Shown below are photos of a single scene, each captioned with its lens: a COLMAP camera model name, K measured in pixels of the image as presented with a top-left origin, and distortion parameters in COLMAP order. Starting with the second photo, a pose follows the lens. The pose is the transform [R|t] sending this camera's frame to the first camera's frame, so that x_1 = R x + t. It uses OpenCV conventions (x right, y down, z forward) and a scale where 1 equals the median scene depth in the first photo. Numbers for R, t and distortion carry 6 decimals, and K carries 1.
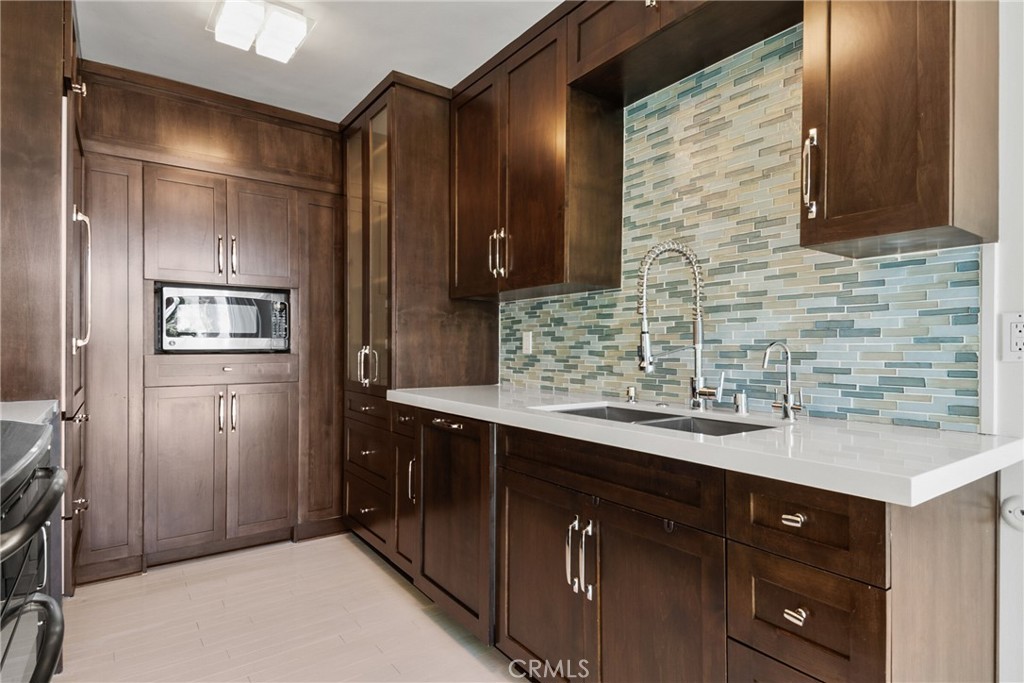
lens RADIAL K [[523.2, 0, 534.7], [0, 523.2, 340.3], [0, 0, 1]] dist [0.033236, -0.030527]
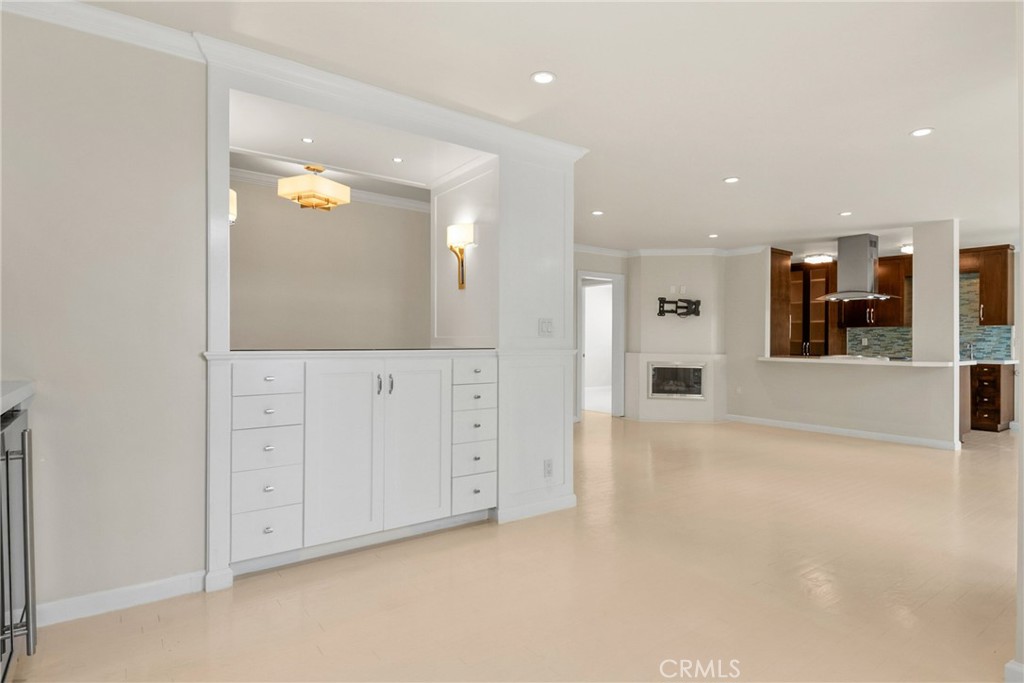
lens RADIAL K [[547.5, 0, 512.0], [0, 547.5, 341.5], [0, 0, 1]] dist [0.036864, -0.044202]
pose [[0.999979, 0.004783, 0.004330, -2.530002], [-0.004851, 0.999863, 0.015842, -0.045825], [-0.004253, -0.015862, 0.999865, -2.707527]]
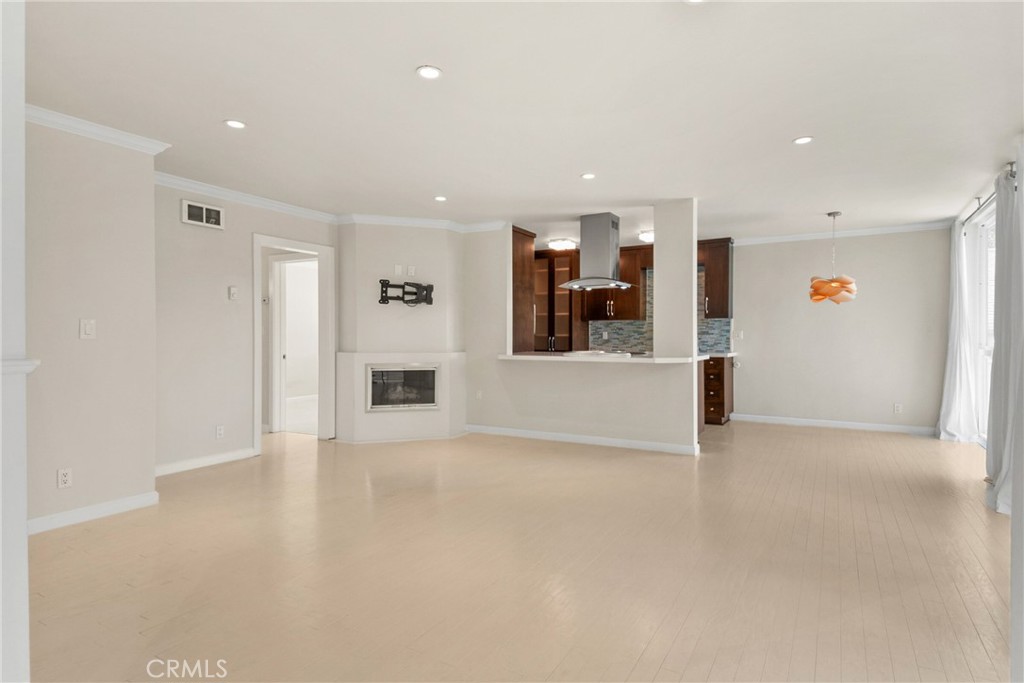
lens RADIAL K [[523.2, 0, 534.7], [0, 523.2, 340.3], [0, 0, 1]] dist [0.033236, -0.030527]
pose [[0.900713, -0.006310, 0.434368, -1.993447], [-0.003116, 0.999775, 0.020984, -0.035042], [-0.434403, -0.020254, 0.900491, -1.808973]]
